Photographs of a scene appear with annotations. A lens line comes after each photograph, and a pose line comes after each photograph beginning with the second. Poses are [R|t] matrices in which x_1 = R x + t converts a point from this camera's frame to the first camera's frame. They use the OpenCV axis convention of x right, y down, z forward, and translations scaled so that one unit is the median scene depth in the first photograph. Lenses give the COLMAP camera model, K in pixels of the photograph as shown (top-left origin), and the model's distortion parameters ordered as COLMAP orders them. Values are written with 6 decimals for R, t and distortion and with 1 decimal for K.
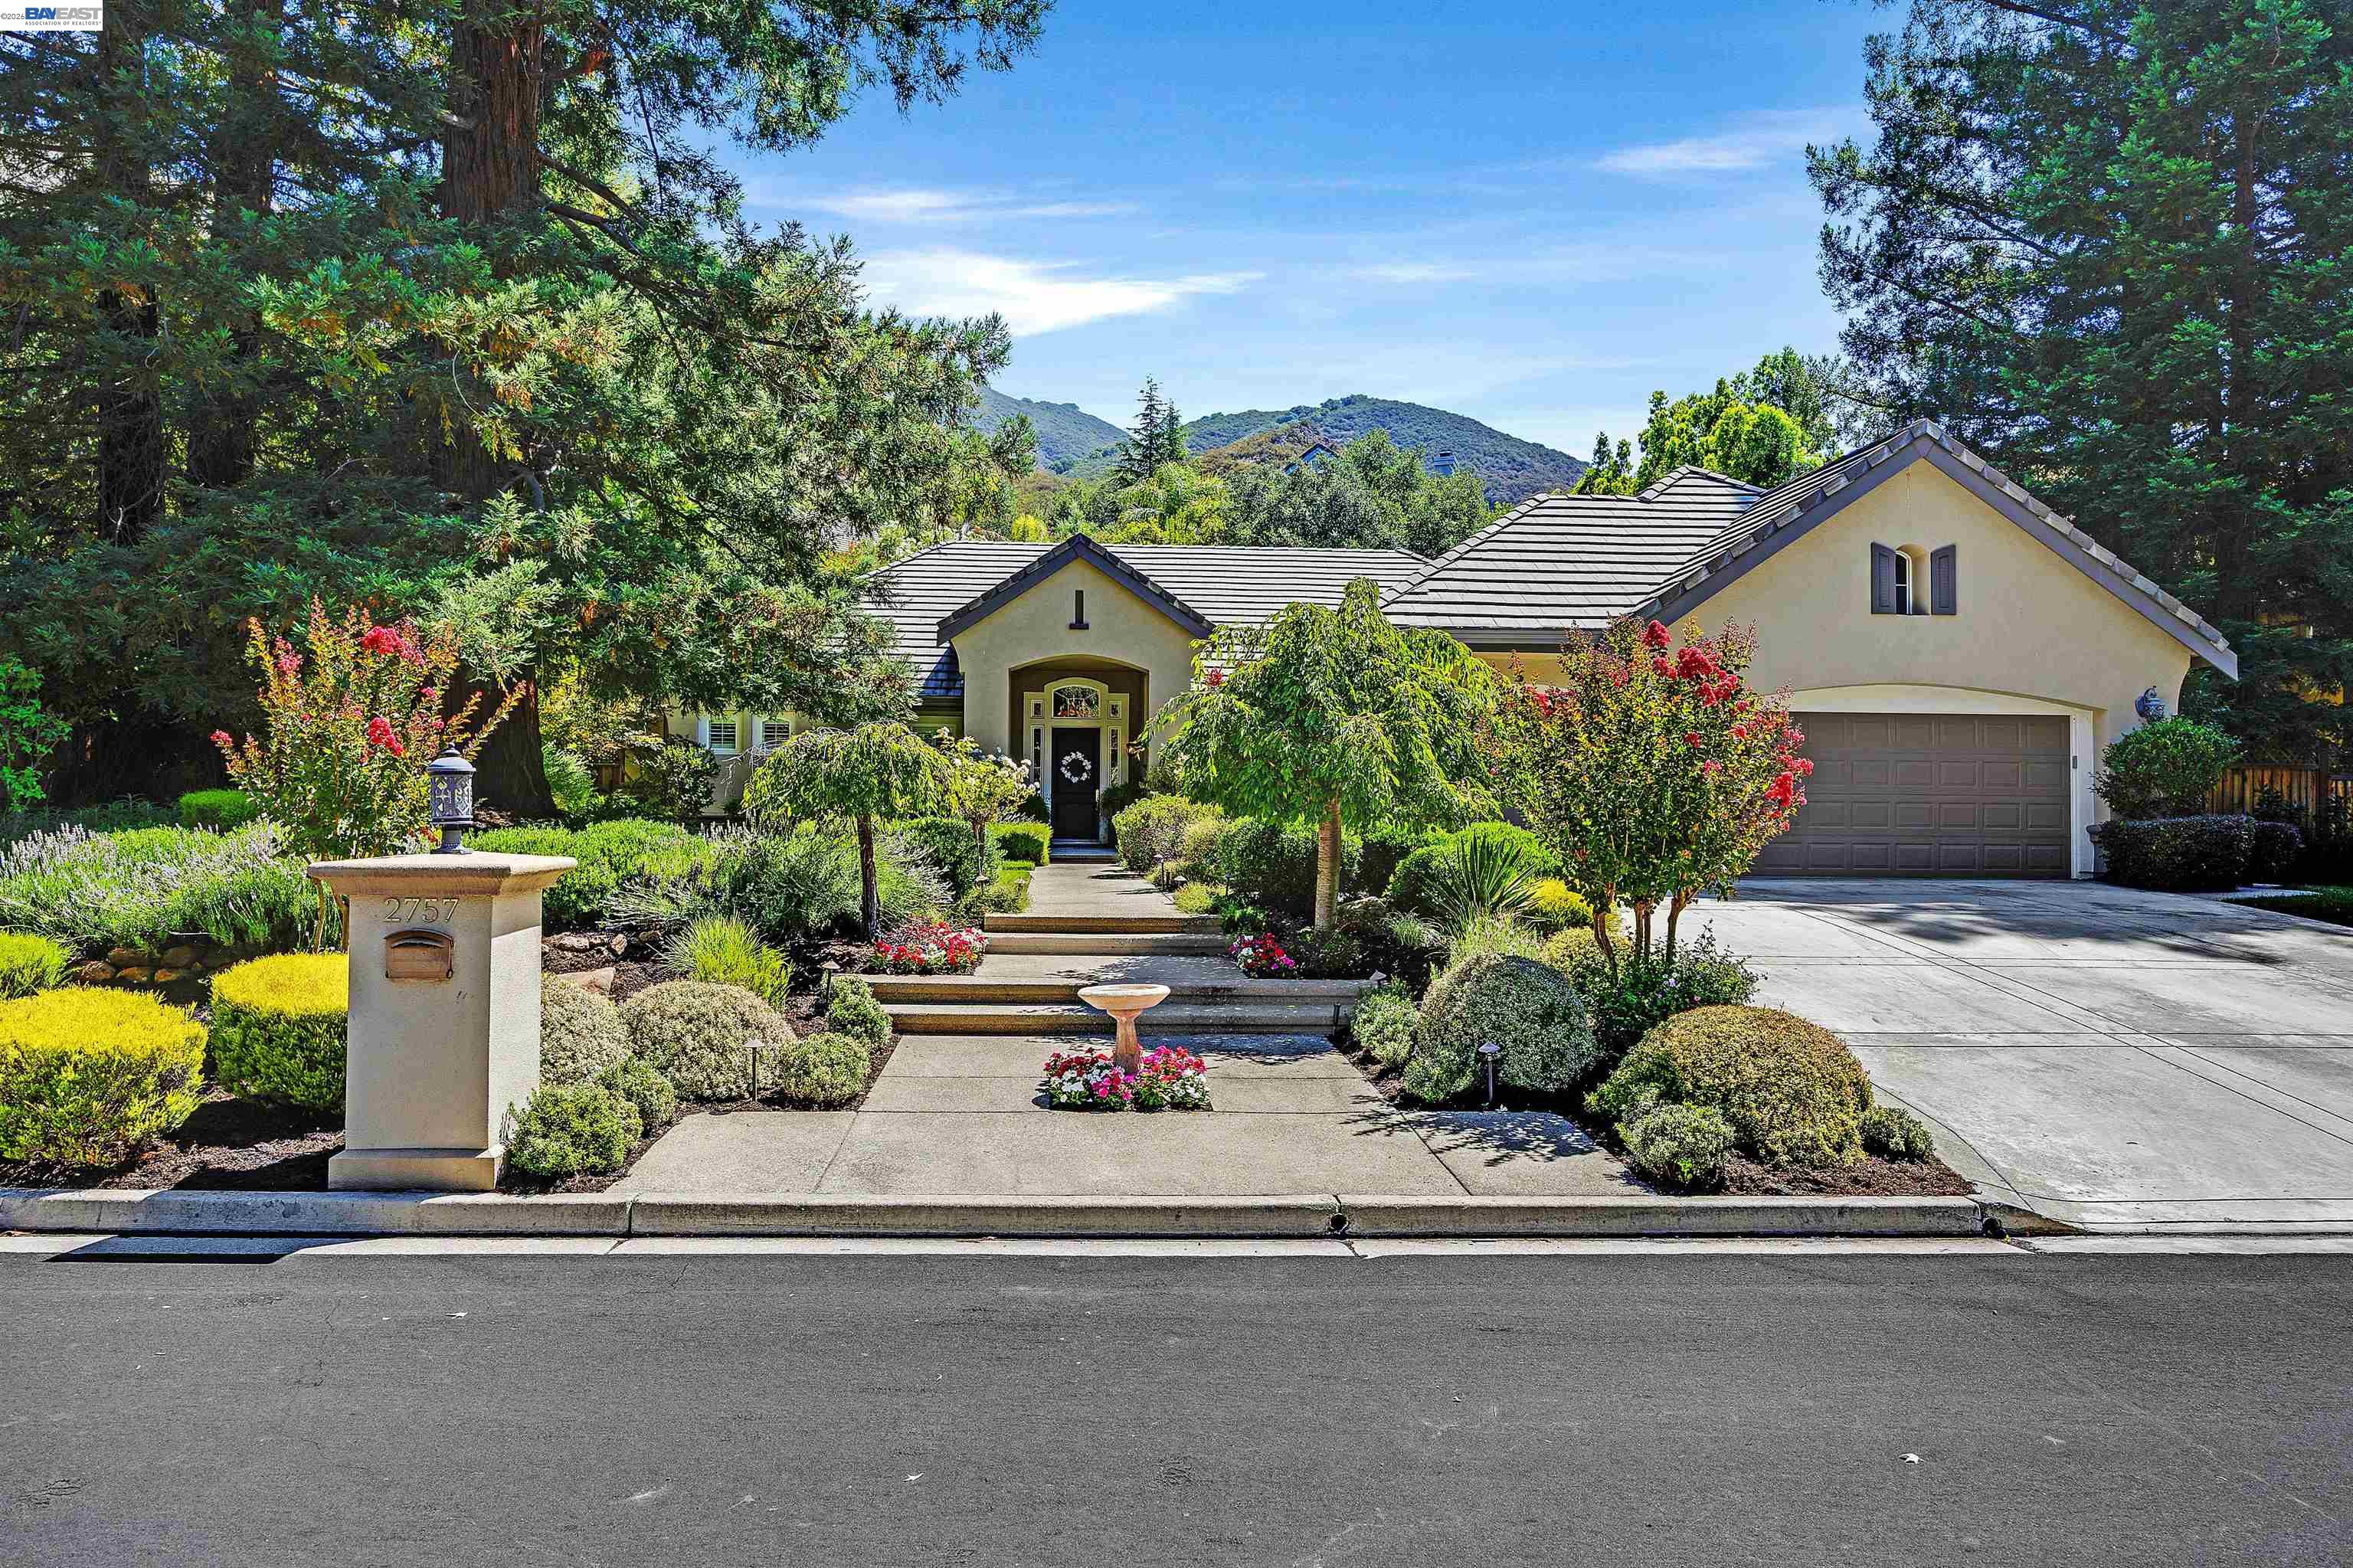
lens RADIAL K [[1526.6, 0, 1177.7], [0, 1526.6, 784.2], [0, 0, 1]] dist [0.004638, 0.001065]
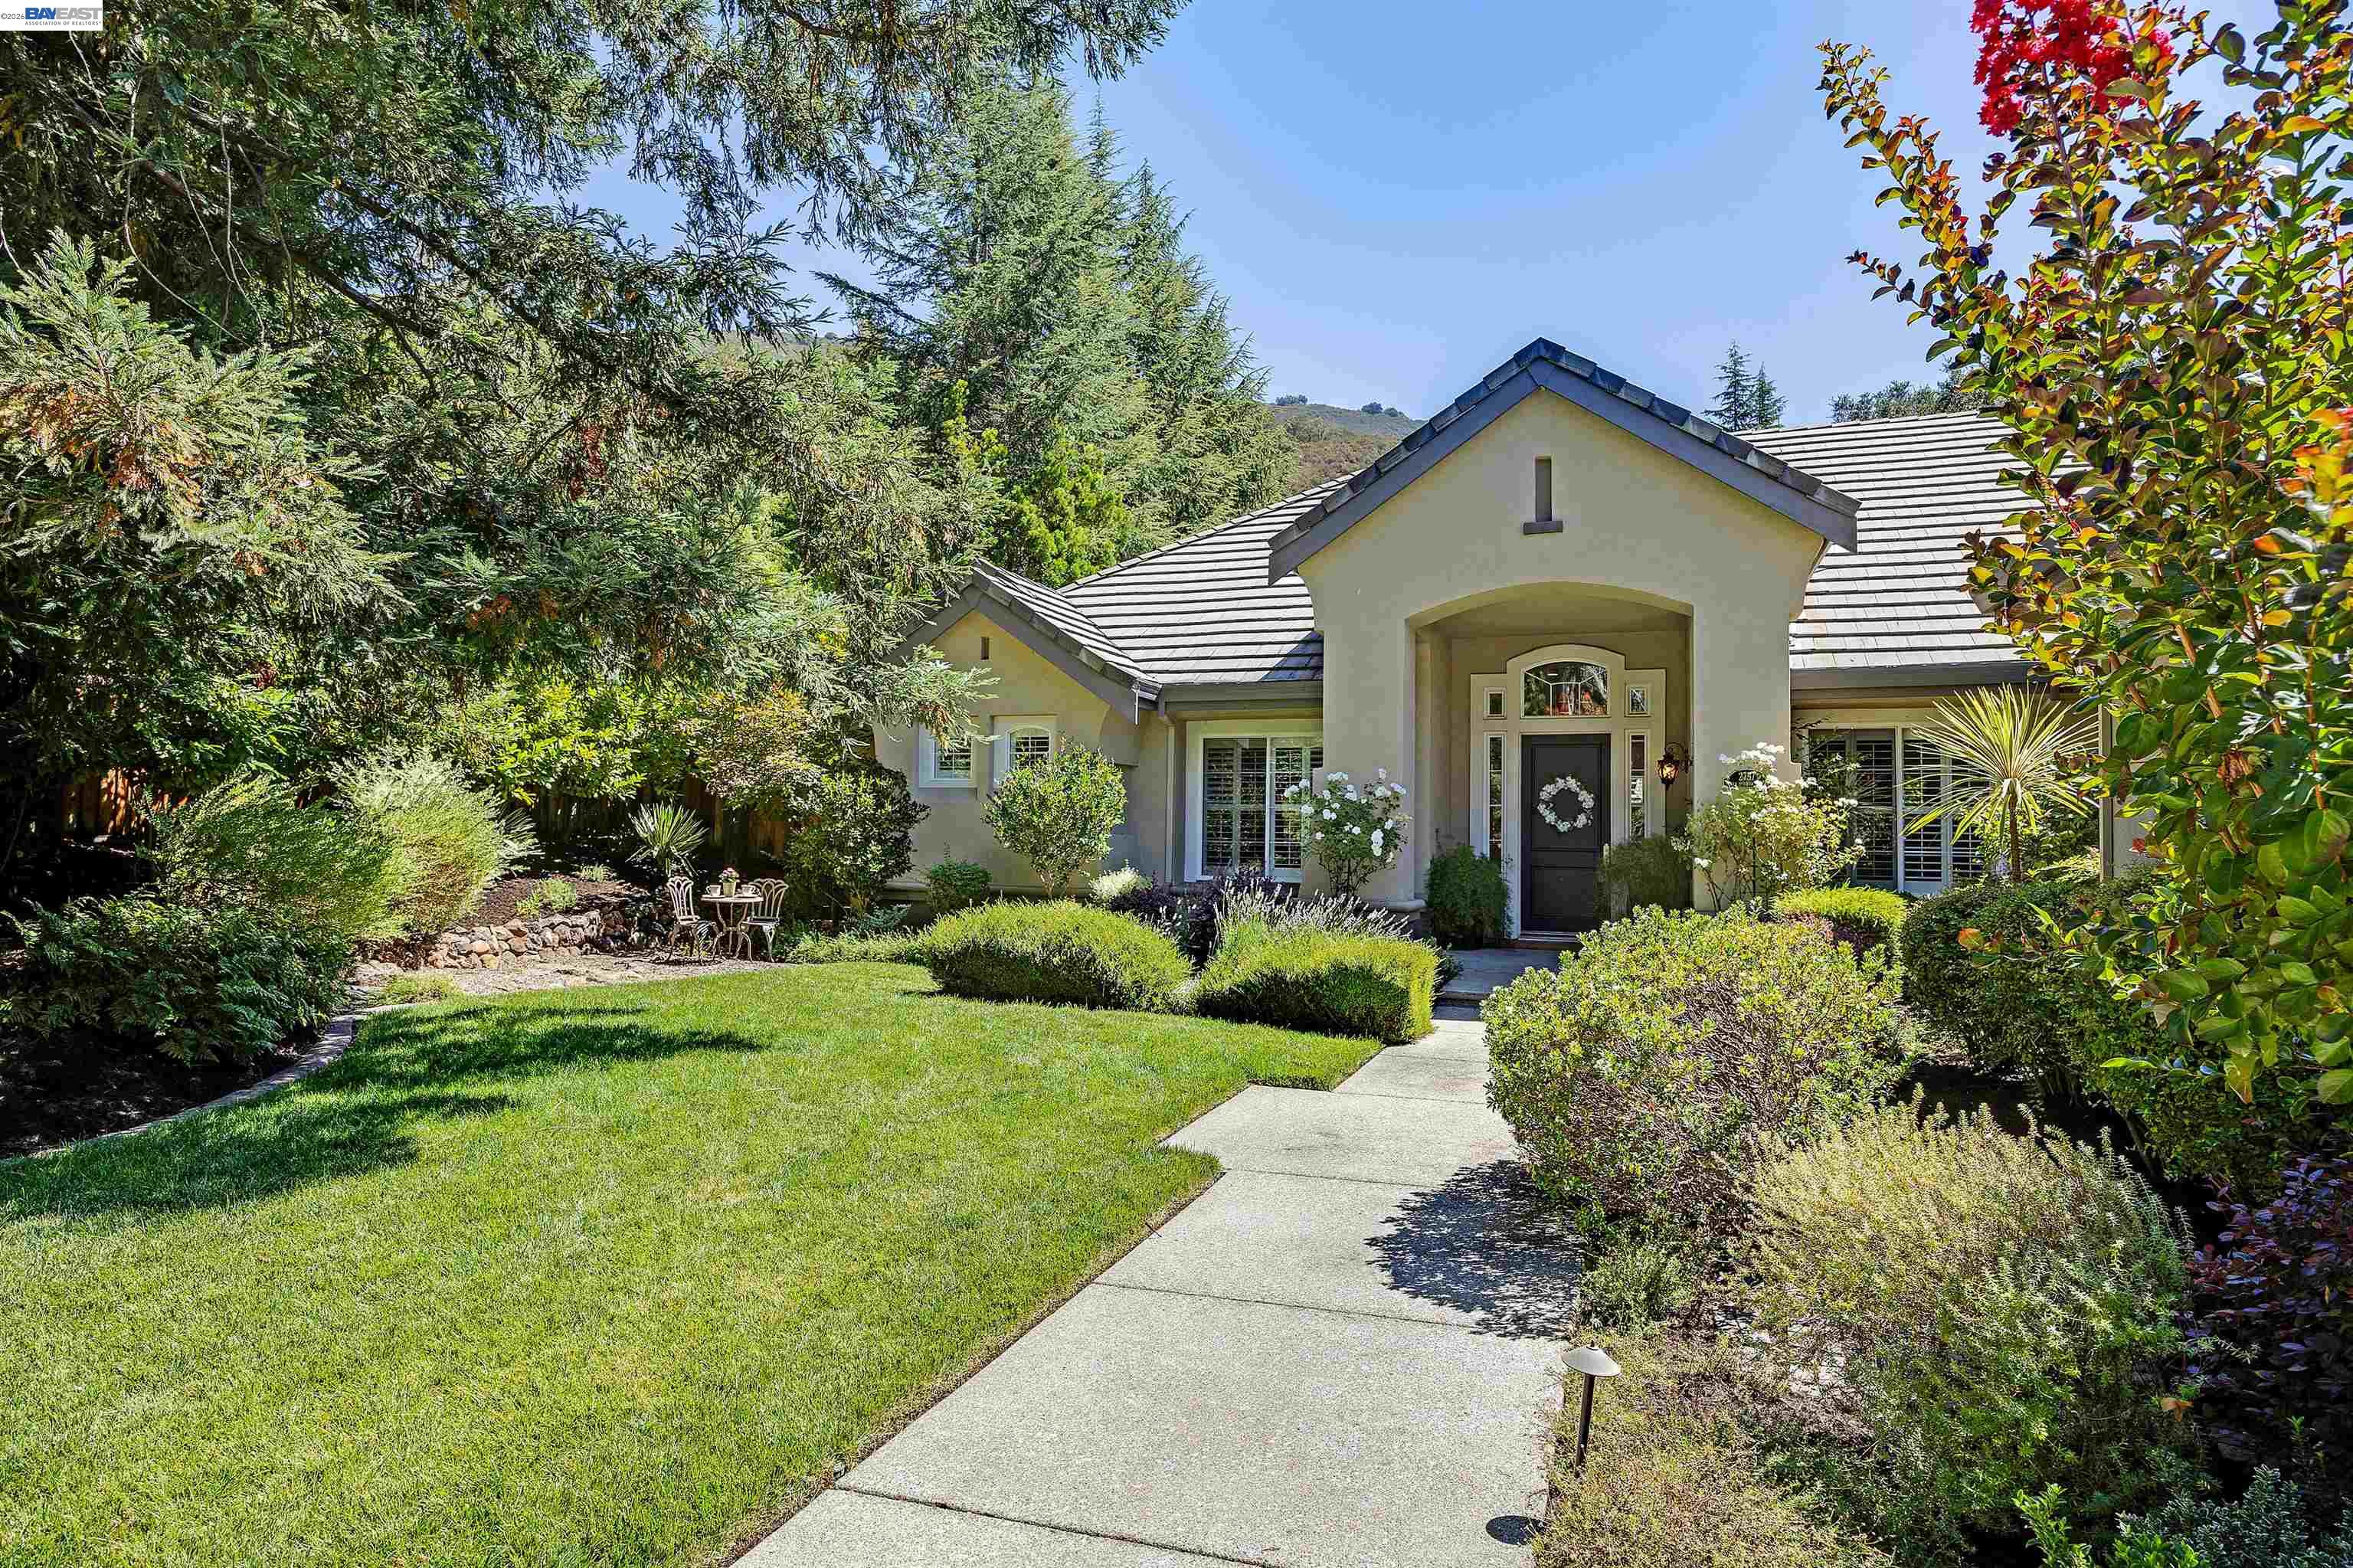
lens RADIAL K [[1279.7, 0, 1164.0], [0, 1279.7, 787.9], [0, 0, 1]] dist [-0.000285, -0.000076]
pose [[0.901658, -0.010860, -0.432314, 0.004156], [0.003113, 0.999822, -0.018624, -0.009057], [0.432439, 0.015447, 0.901531, 0.525974]]
